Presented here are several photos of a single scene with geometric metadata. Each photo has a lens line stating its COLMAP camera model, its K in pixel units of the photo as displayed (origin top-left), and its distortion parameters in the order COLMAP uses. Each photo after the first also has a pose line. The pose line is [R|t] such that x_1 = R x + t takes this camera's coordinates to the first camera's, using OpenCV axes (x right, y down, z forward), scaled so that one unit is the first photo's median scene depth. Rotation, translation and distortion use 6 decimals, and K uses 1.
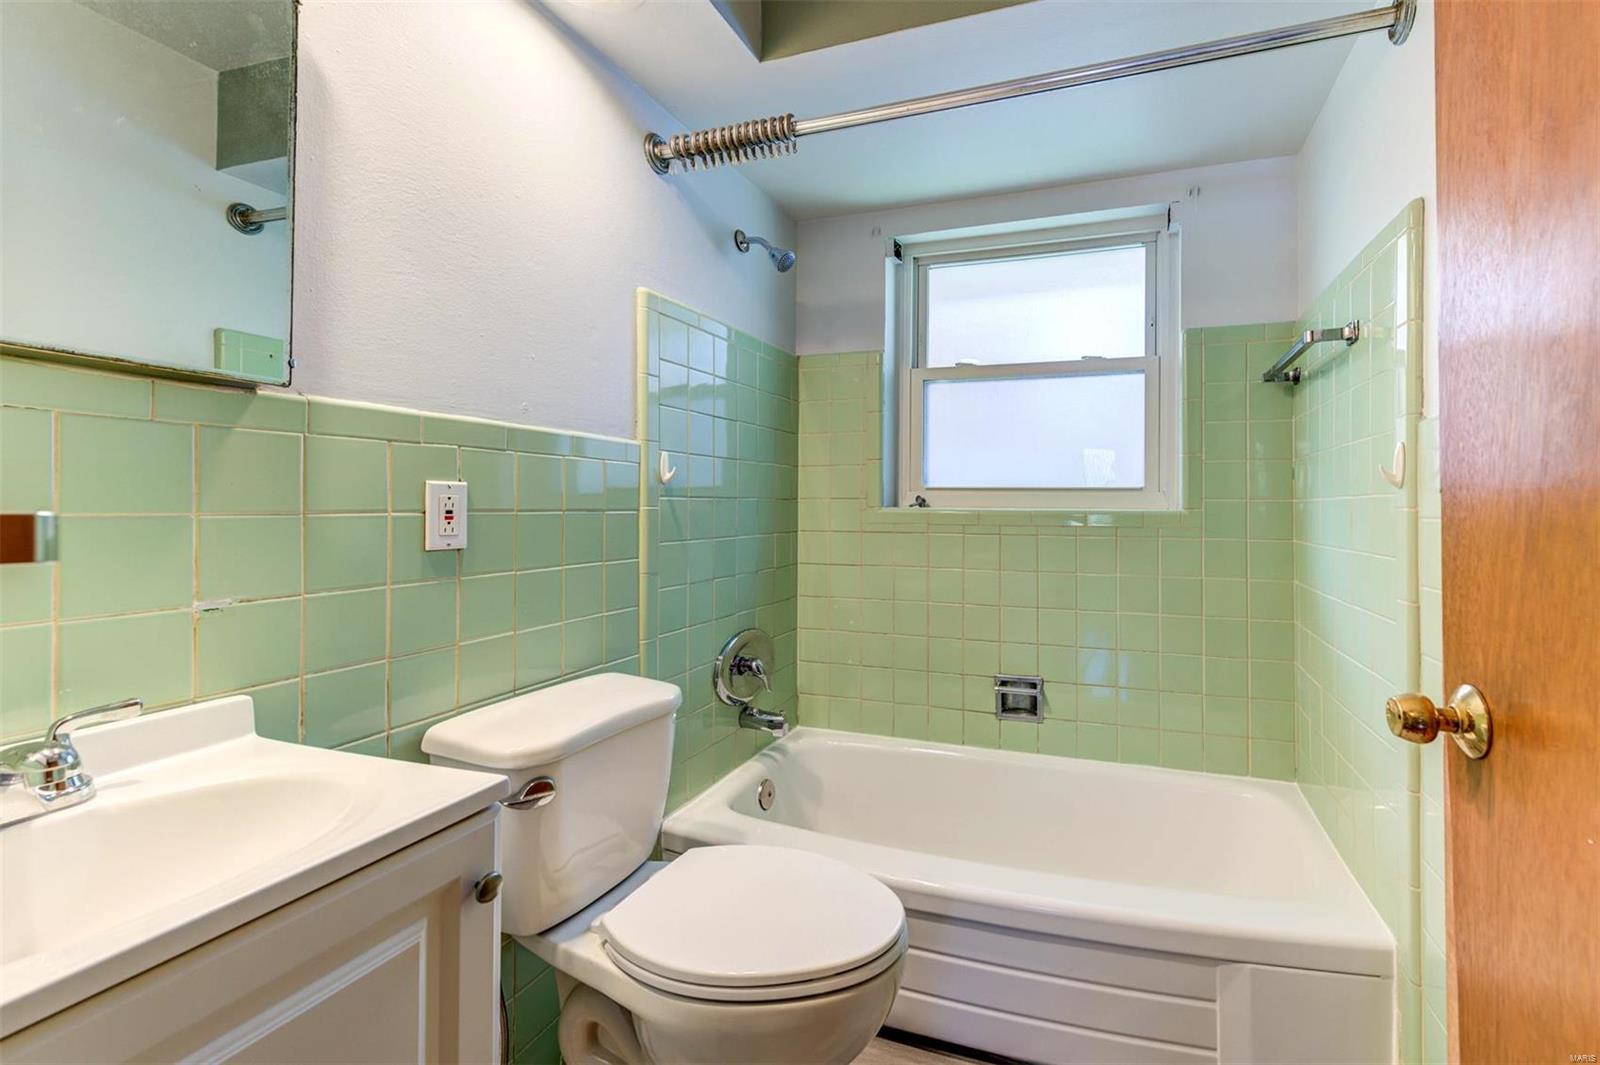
lens RADIAL K [[644.4, 0, 793.8], [0, 644.4, 516.0], [0, 0, 1]] dist [0.011230, -0.002161]
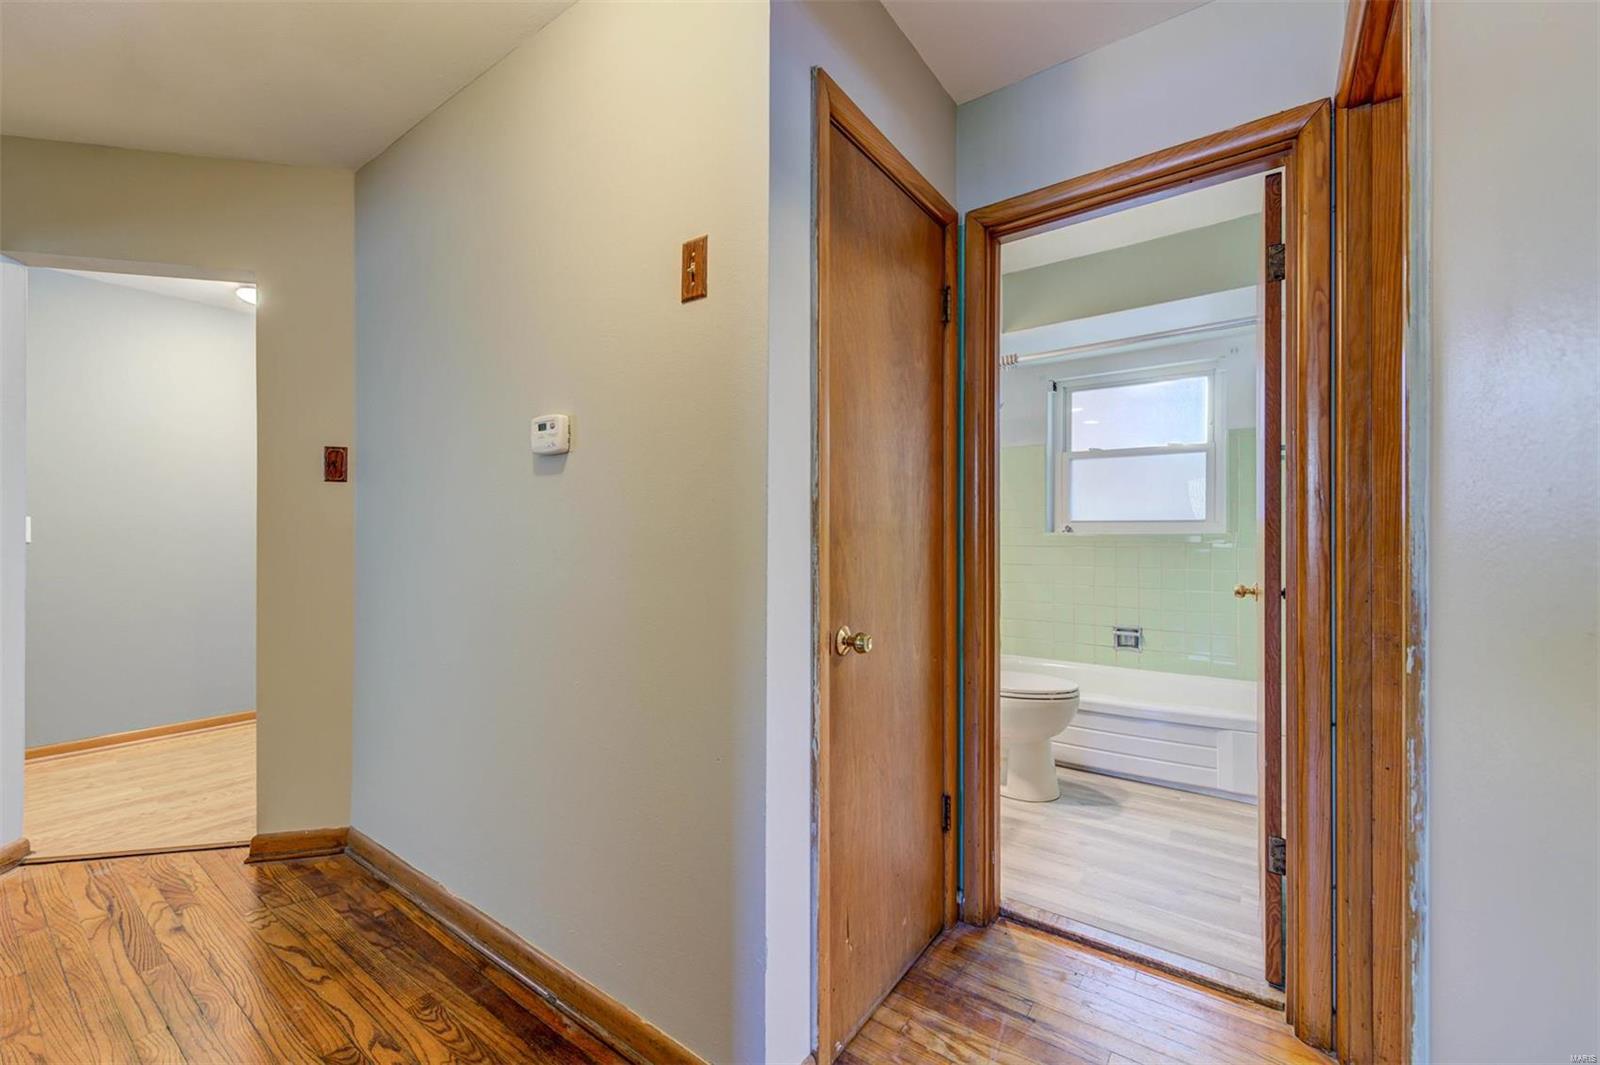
lens RADIAL K [[644.4, 0, 806.1], [0, 644.4, 543.0], [0, 0, 1]] dist [0.011230, -0.002161]
pose [[0.991209, -0.004378, -0.132229, -0.279782], [0.005221, 0.999968, 0.006032, 0.001291], [0.132199, -0.006669, 0.991201, -0.839911]]
